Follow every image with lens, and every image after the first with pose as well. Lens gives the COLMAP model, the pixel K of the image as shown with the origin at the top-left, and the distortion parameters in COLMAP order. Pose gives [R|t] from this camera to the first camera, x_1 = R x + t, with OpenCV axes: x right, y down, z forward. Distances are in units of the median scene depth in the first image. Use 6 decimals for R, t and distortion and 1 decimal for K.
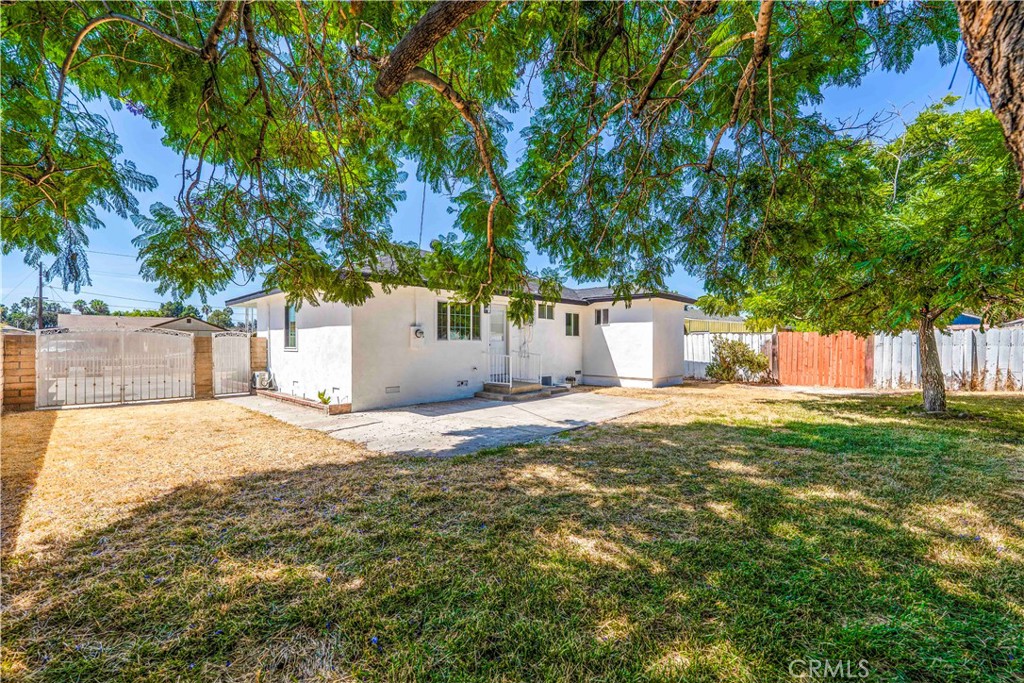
lens RADIAL K [[419.8, 0, 511.8], [0, 419.8, 342.3], [0, 0, 1]] dist [-0.000300, -0.000017]
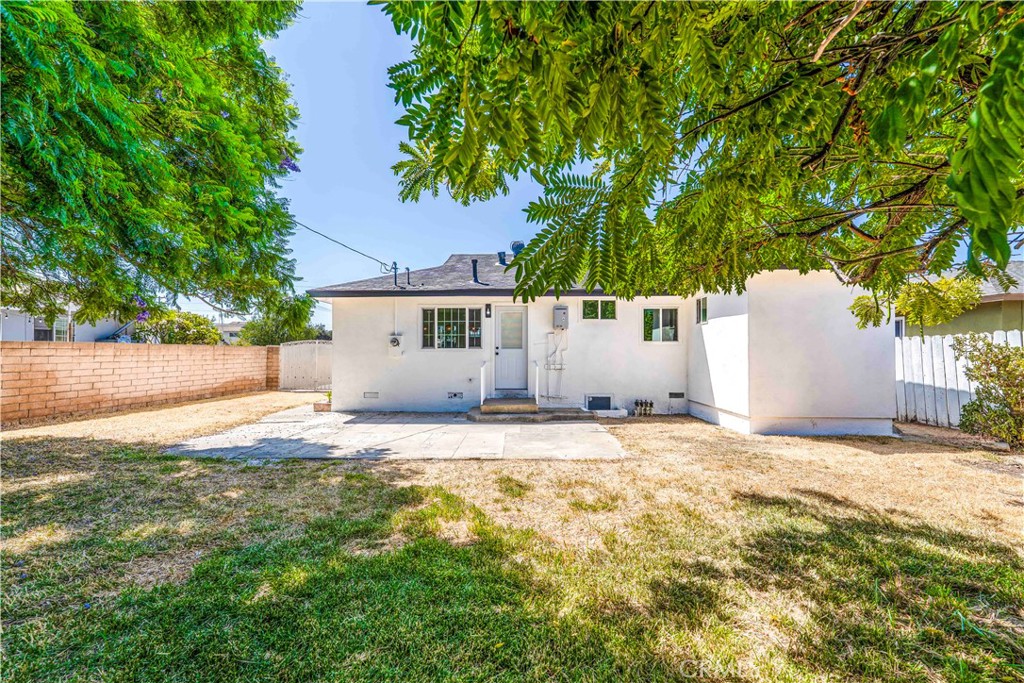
lens RADIAL K [[419.8, 0, 512.0], [0, 419.8, 345.8], [0, 0, 1]] dist [-0.000300, -0.000017]
pose [[0.668001, -0.001778, -0.744158, 0.620894], [0.000672, 0.999998, -0.001786, -0.009279], [0.744160, 0.000692, 0.668001, 0.454229]]
